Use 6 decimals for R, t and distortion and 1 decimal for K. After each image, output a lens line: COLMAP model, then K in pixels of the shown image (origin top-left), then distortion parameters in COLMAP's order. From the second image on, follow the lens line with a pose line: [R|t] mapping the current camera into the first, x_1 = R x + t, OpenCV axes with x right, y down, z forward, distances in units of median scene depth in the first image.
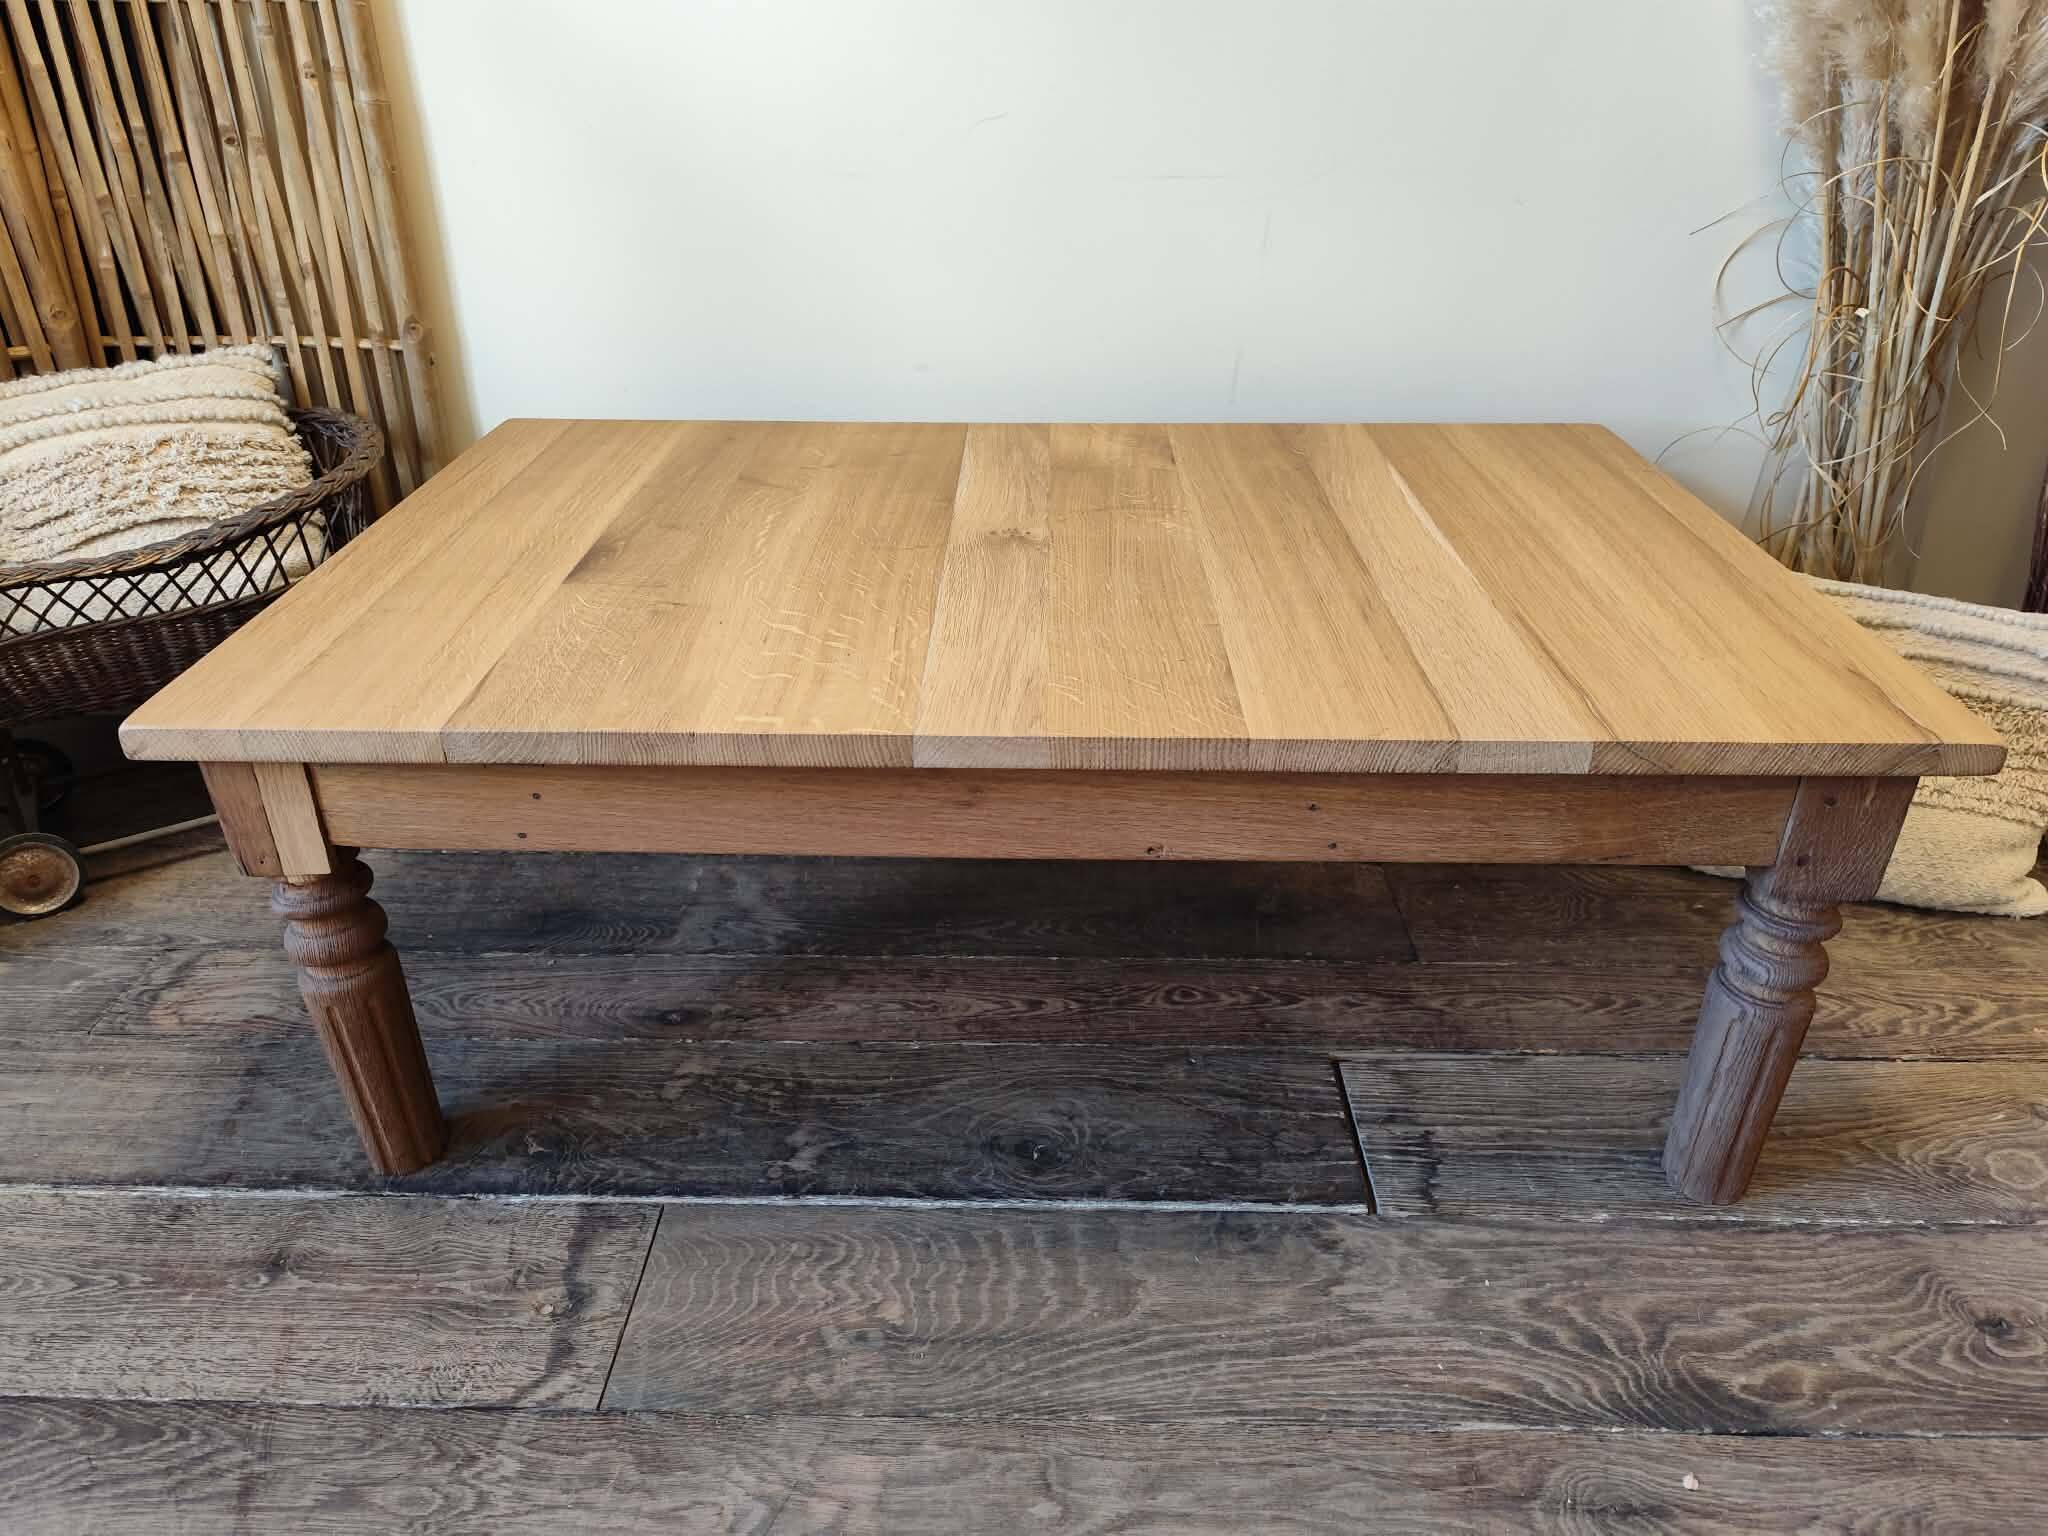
lens RADIAL K [[1414.4, 0, 1013.1], [0, 1414.4, 753.8], [0, 0, 1]] dist [0.032417, -0.039727]
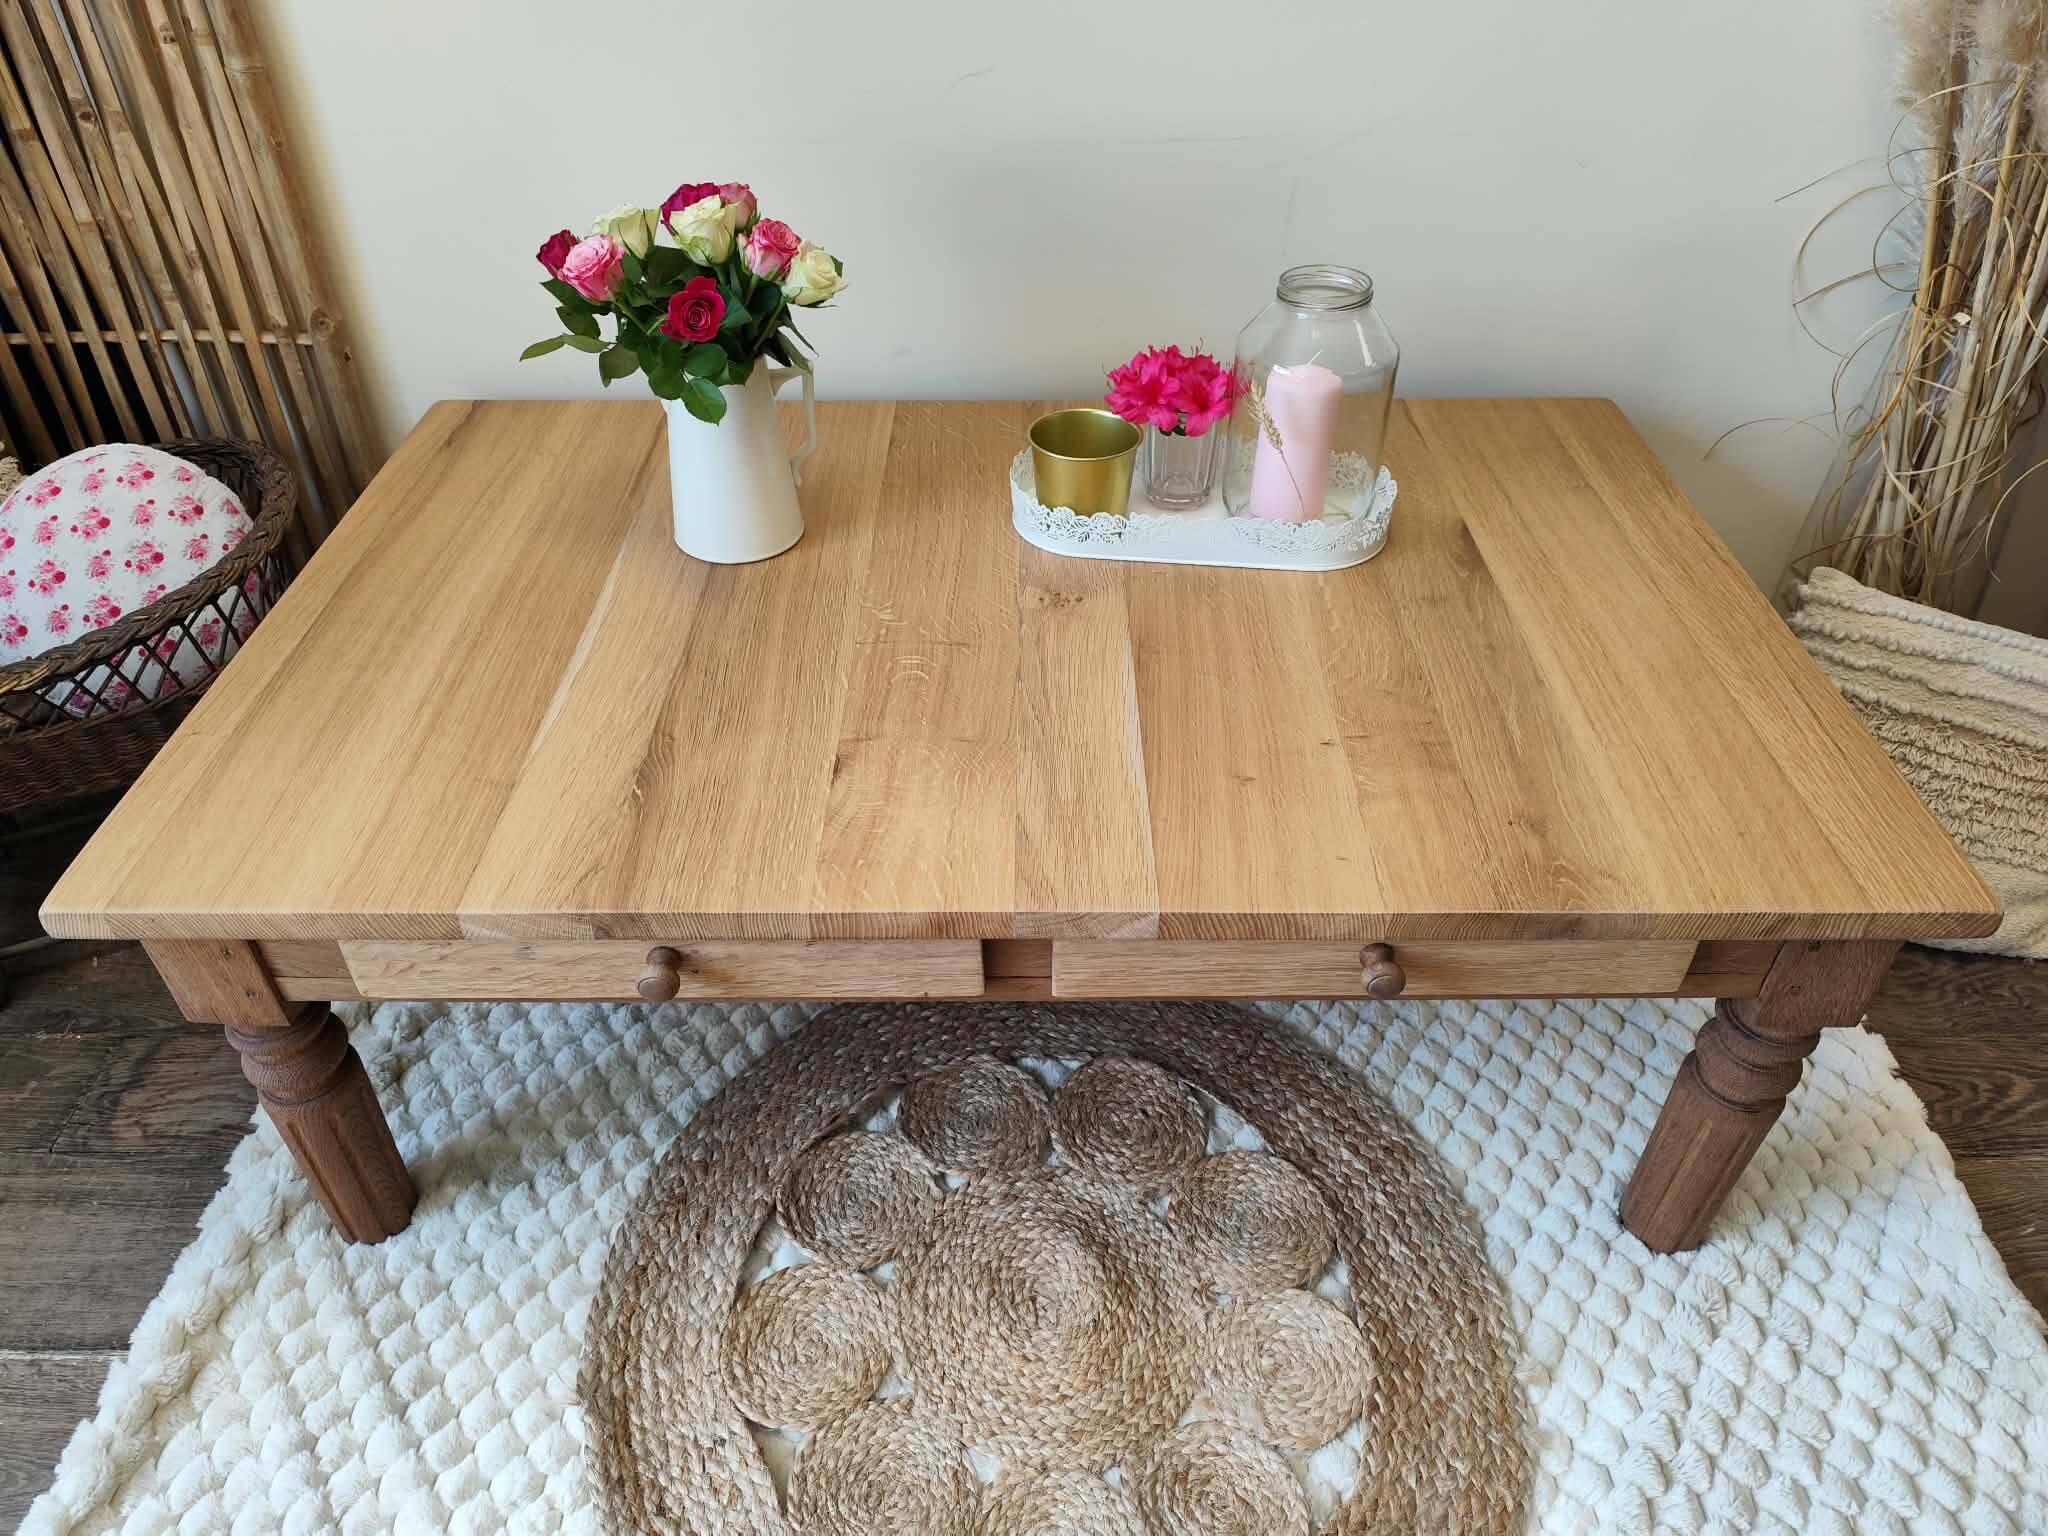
lens RADIAL K [[1419.6, 0, 1017.1], [0, 1419.6, 760.6], [0, 0, 1]] dist [0.029248, -0.038336]
pose [[0.999875, -0.014177, 0.006992, -0.001099], [0.012720, 0.984210, 0.176548, -0.198201], [-0.009385, -0.176437, 0.984267, 0.084585]]
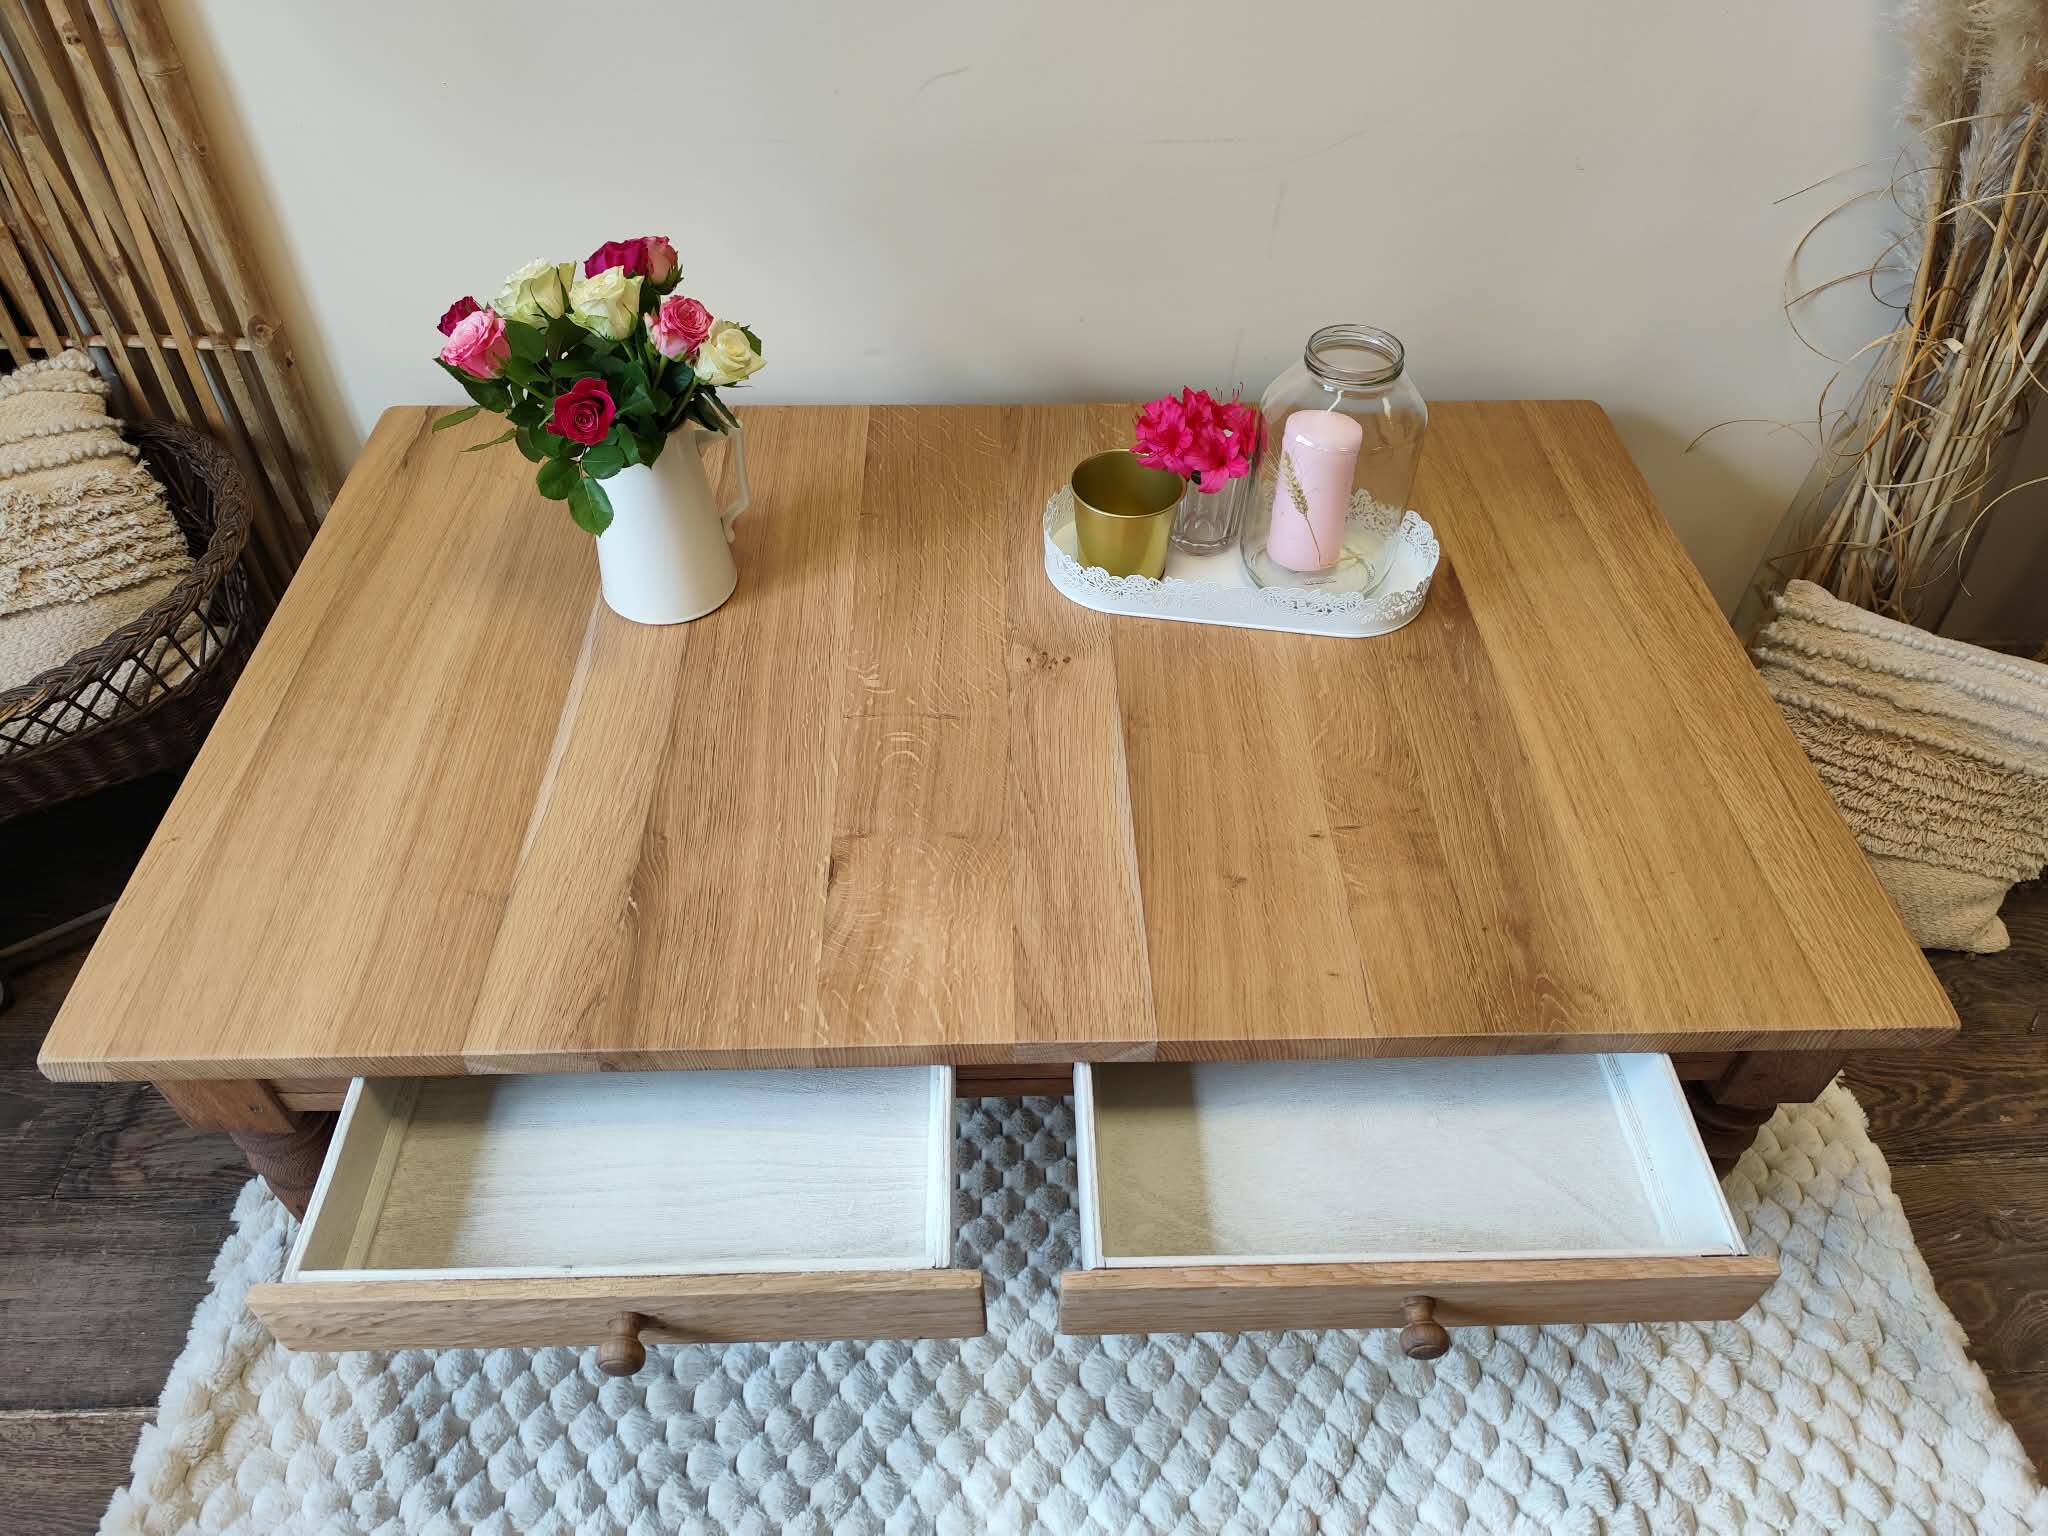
lens RADIAL K [[1419.6, 0, 1026.0], [0, 1419.6, 758.6], [0, 0, 1]] dist [0.029248, -0.038336]
pose [[0.998753, -0.028098, 0.041260, -0.016019], [0.014608, 0.954871, 0.296660, -0.326146], [-0.047733, -0.295688, 0.954091, 0.114812]]
